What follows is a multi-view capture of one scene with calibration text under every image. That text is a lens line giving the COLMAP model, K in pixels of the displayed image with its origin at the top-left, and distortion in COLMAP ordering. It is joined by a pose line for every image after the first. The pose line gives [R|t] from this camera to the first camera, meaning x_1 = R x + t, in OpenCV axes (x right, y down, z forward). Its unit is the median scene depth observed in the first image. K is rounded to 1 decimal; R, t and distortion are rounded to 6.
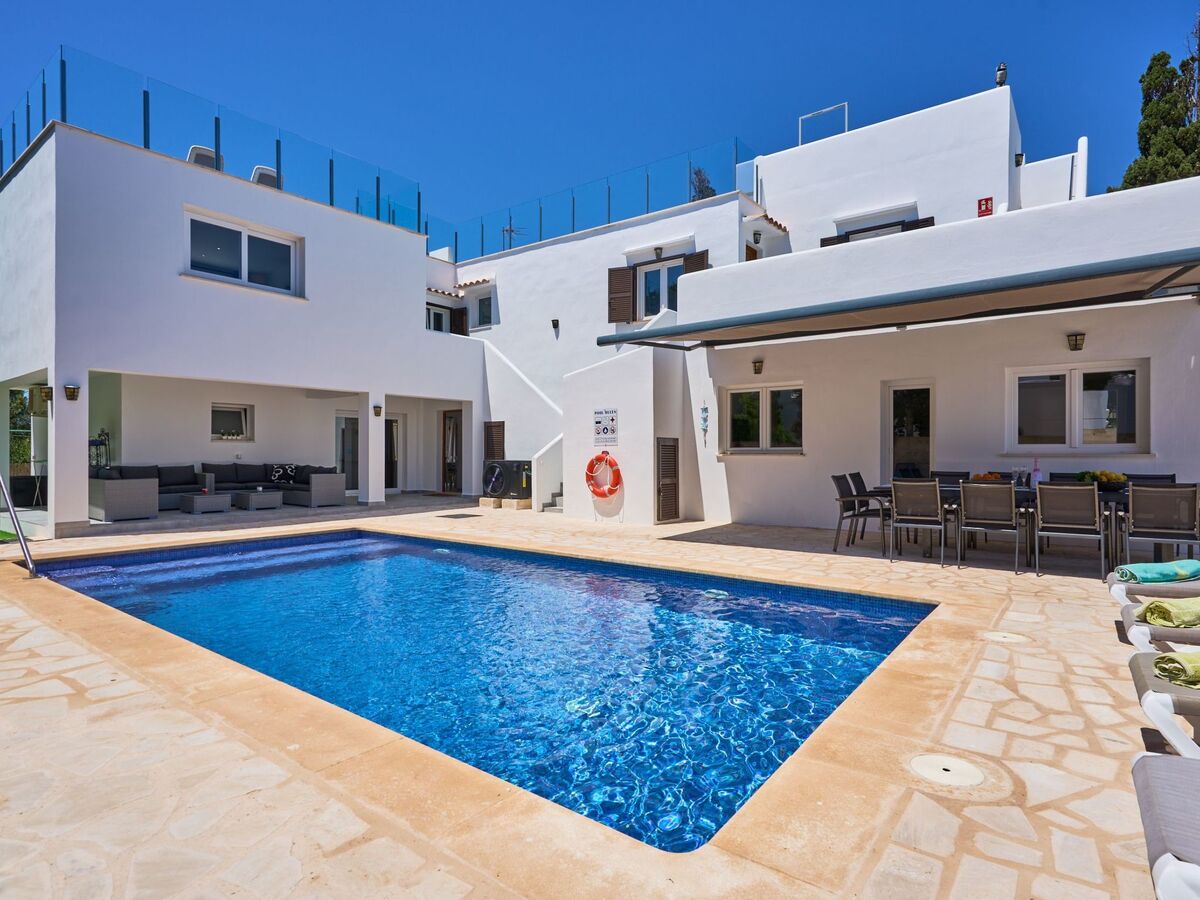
lens RADIAL K [[646.9, 0, 597.4], [0, 646.9, 450.6], [0, 0, 1]] dist [0.003832, 0.002072]
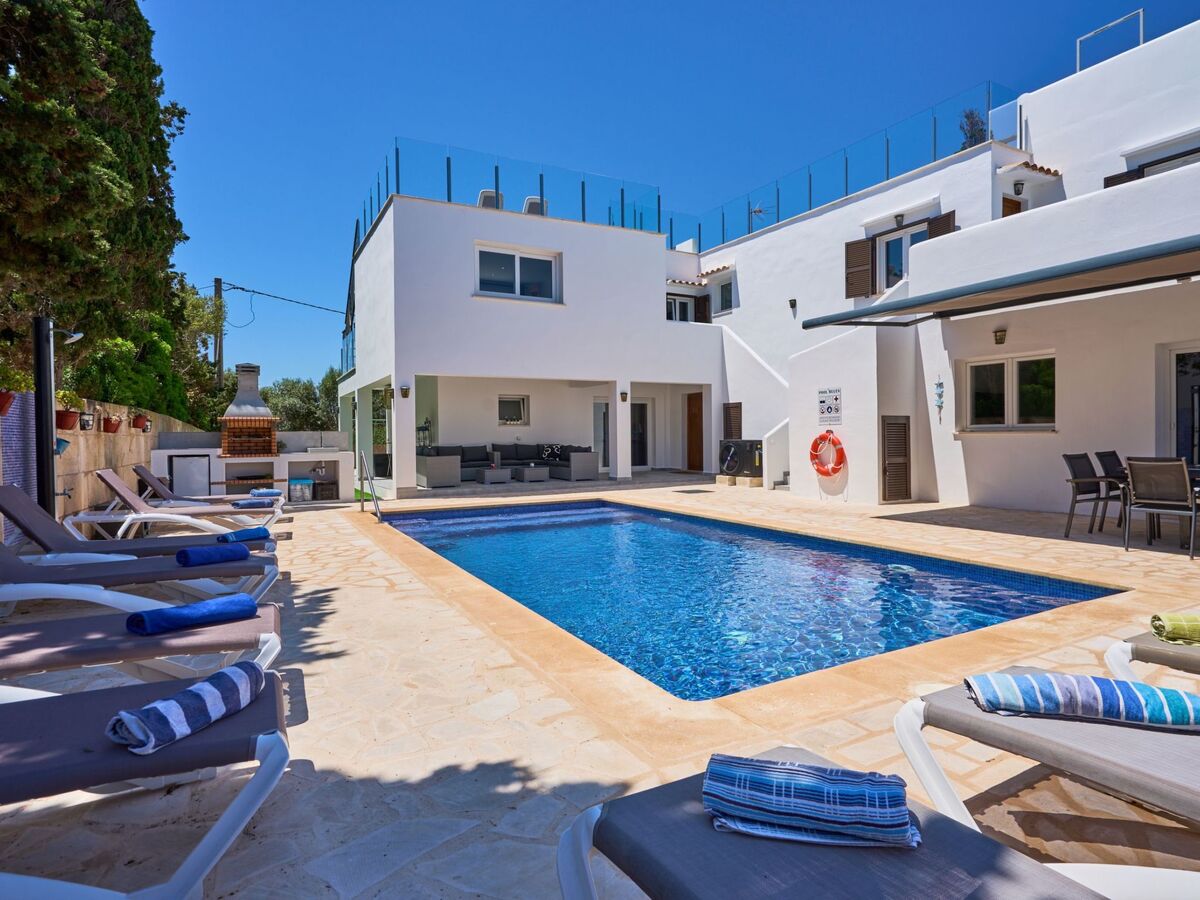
lens RADIAL K [[656.5, 0, 597.2], [0, 656.5, 436.7], [0, 0, 1]] dist [0.002342, 0.001952]
pose [[0.914912, -0.008654, -0.403561, 0.092435], [0.012756, 0.999891, 0.007477, -0.001151], [0.403452, -0.011988, 0.914922, -0.079226]]
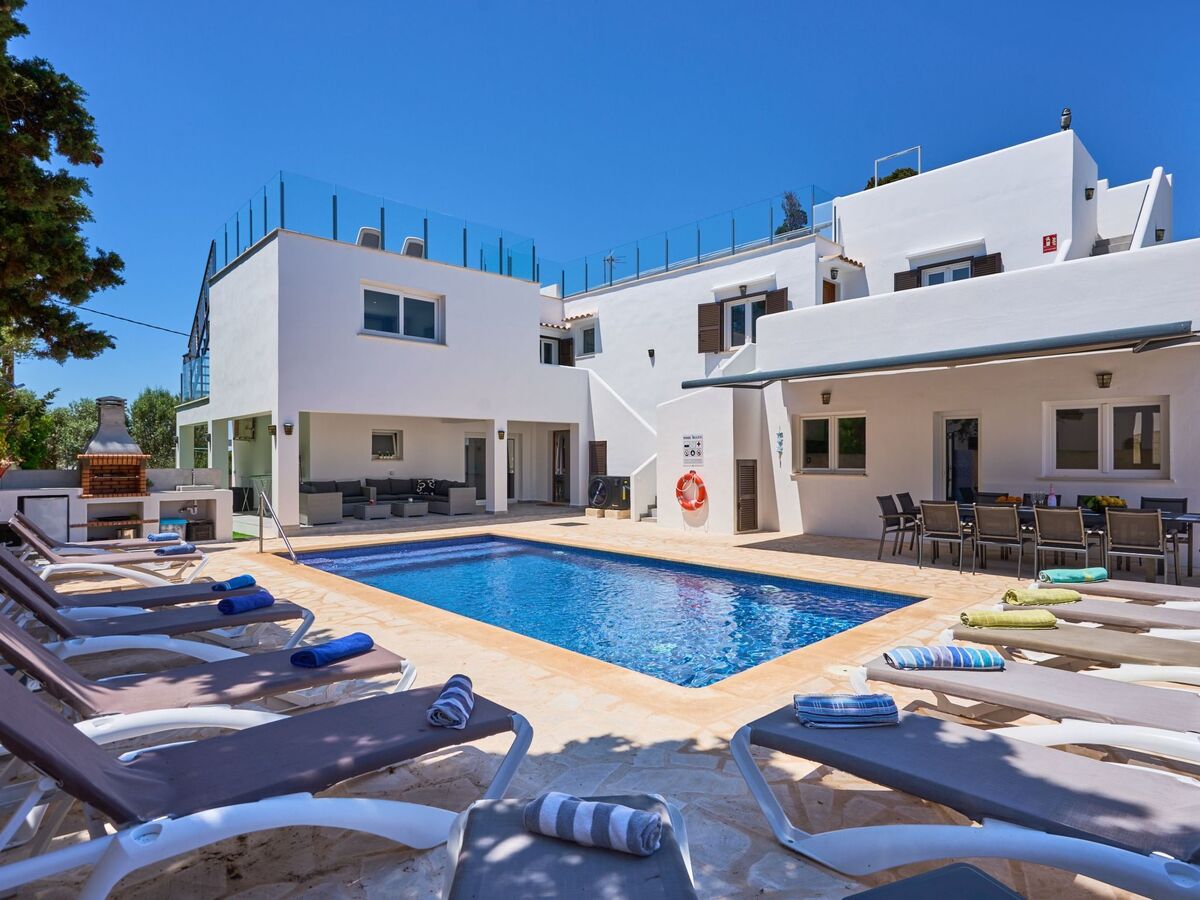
lens RADIAL K [[664.9, 0, 592.8], [0, 664.9, 453.7], [0, 0, 1]] dist [0.004298, 0.001122]
pose [[0.987090, -0.003596, -0.160125, 0.026252], [0.003410, 0.999993, -0.001432, -0.028126], [0.160129, 0.000868, 0.987096, -0.211861]]
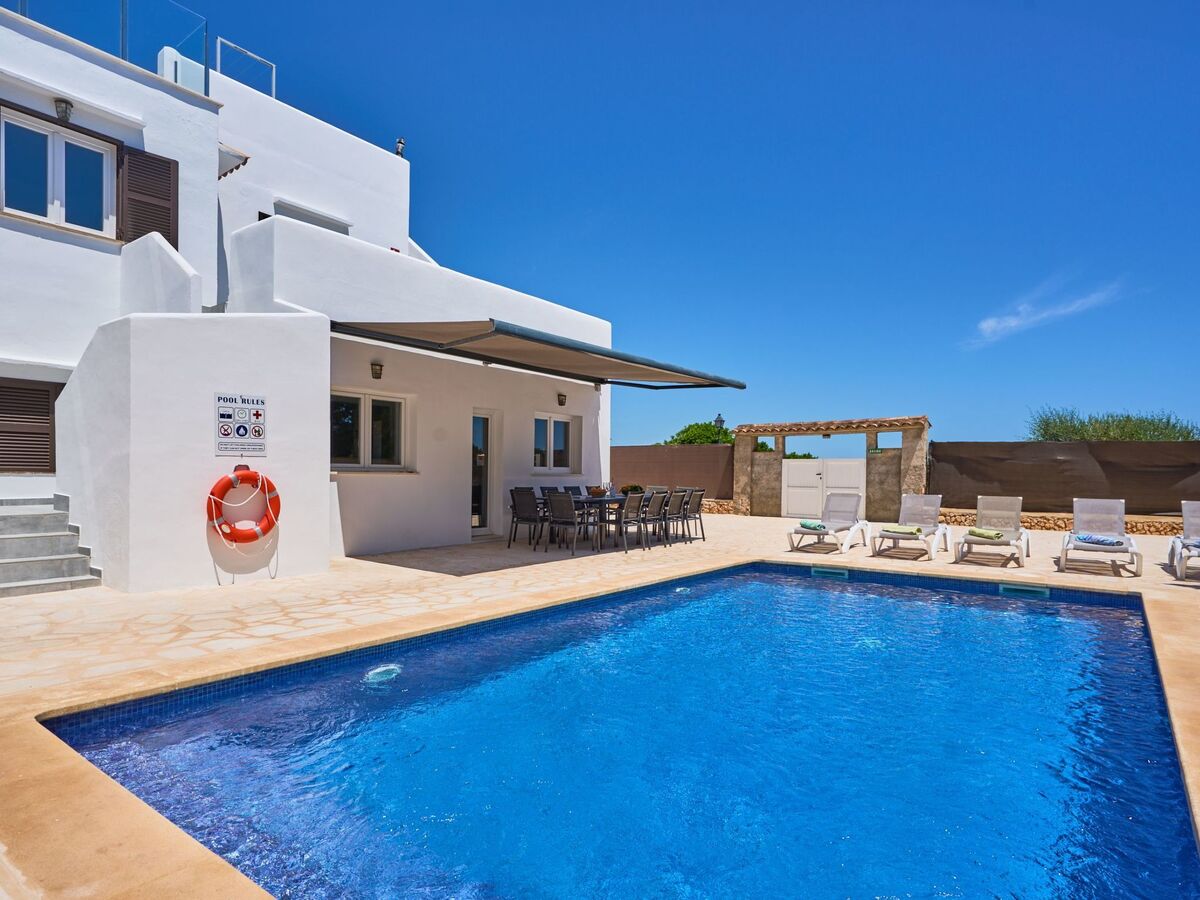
lens RADIAL K [[685.6, 0, 560.5], [0, 685.6, 480.0], [0, 0, 1]] dist [0.000453, 0.000220]
pose [[0.015629, -0.008184, 0.999844, -0.608902], [-0.016335, 0.999831, 0.008439, 0.004179], [-0.999744, -0.016464, 0.015492, 0.683475]]
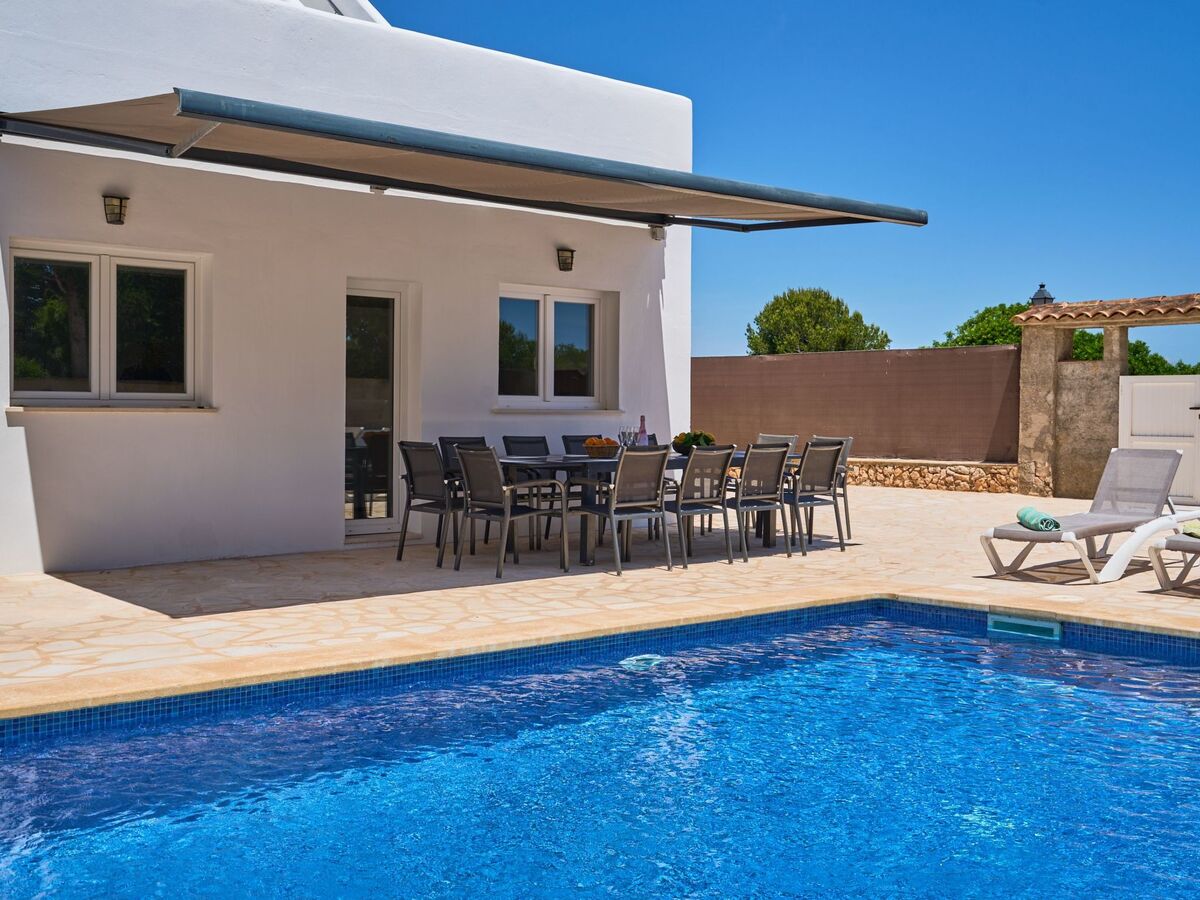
lens RADIAL K [[1319.1, 0, 601.7], [0, 1319.1, 425.5], [0, 0, 1]] dist [0.010908, 0.015413]
pose [[0.191774, -0.009790, 0.981390, -0.522088], [-0.011272, 0.999862, 0.012177, 0.002945], [-0.981374, -0.013398, 0.191638, 0.466998]]
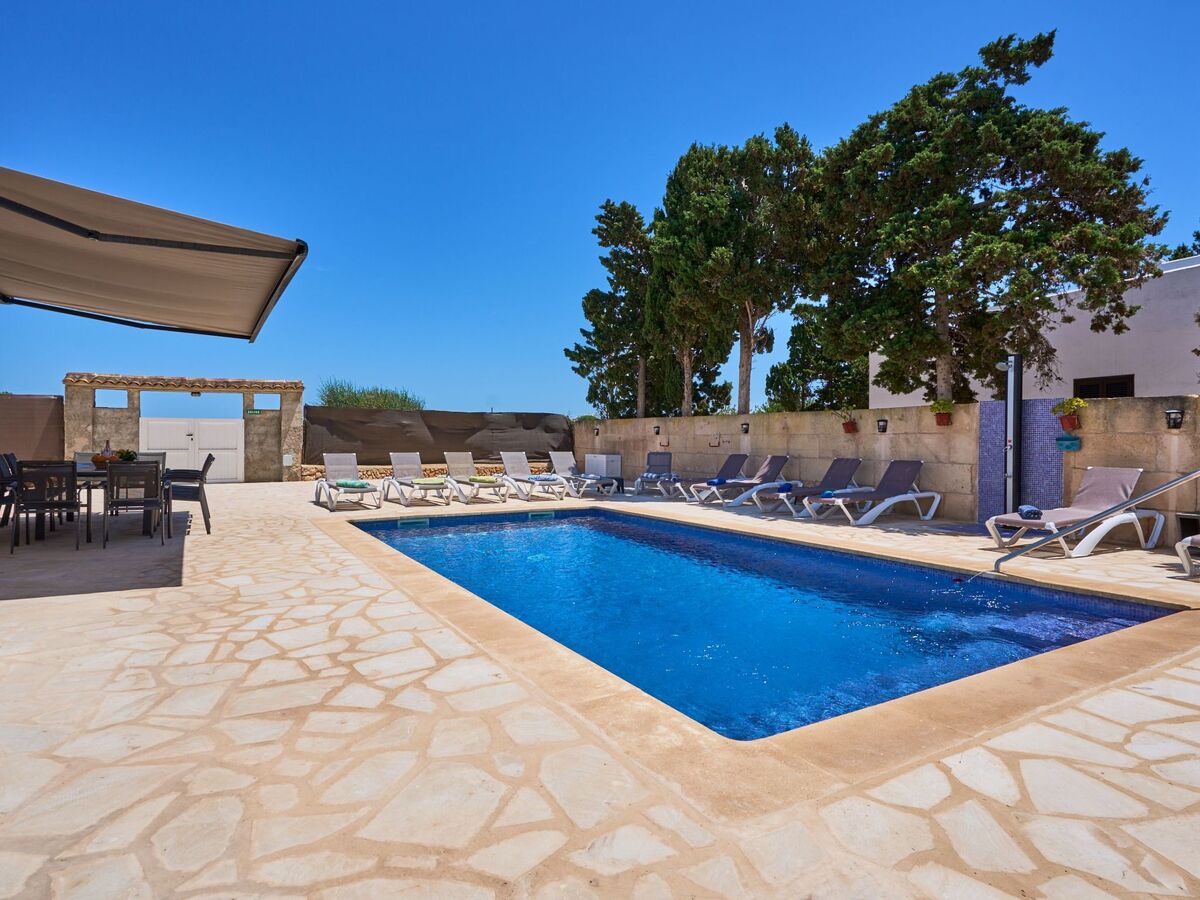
lens RADIAL K [[684.1, 0, 600.0], [0, 684.1, 450.0], [0, 0, 1]] dist [0.002933, 0.000408]
pose [[-0.931641, -0.008385, 0.363283, -0.360691], [-0.005787, 0.999949, 0.008241, 0.009103], [-0.363333, 0.005576, -0.931643, 1.140443]]
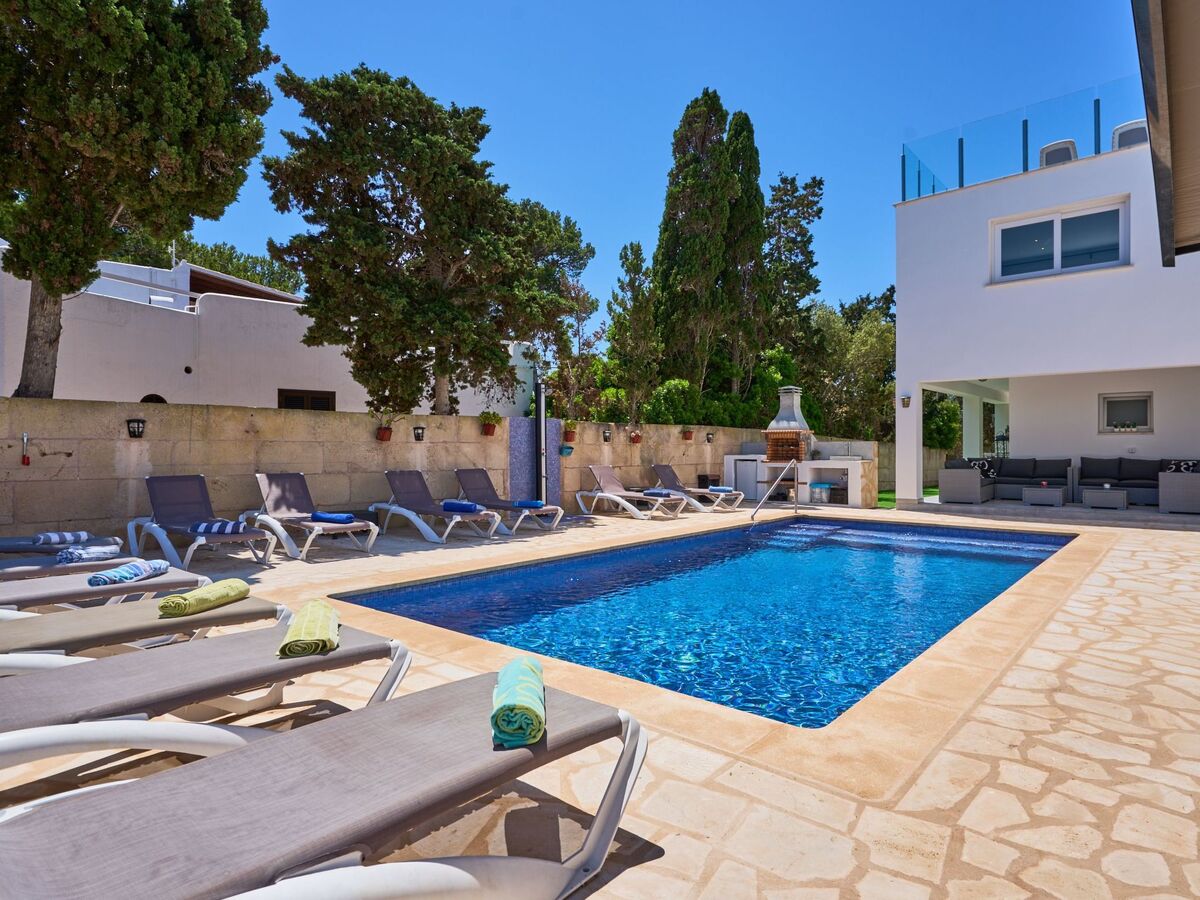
lens RADIAL K [[666.3, 0, 631.5], [0, 666.3, 449.8], [0, 0, 1]] dist [-0.001511, -0.000471]
pose [[-0.041370, 0.004183, -0.999135, 0.477079], [0.006605, 0.999971, 0.003913, 0.000152], [0.999122, -0.006438, -0.041396, 0.404770]]
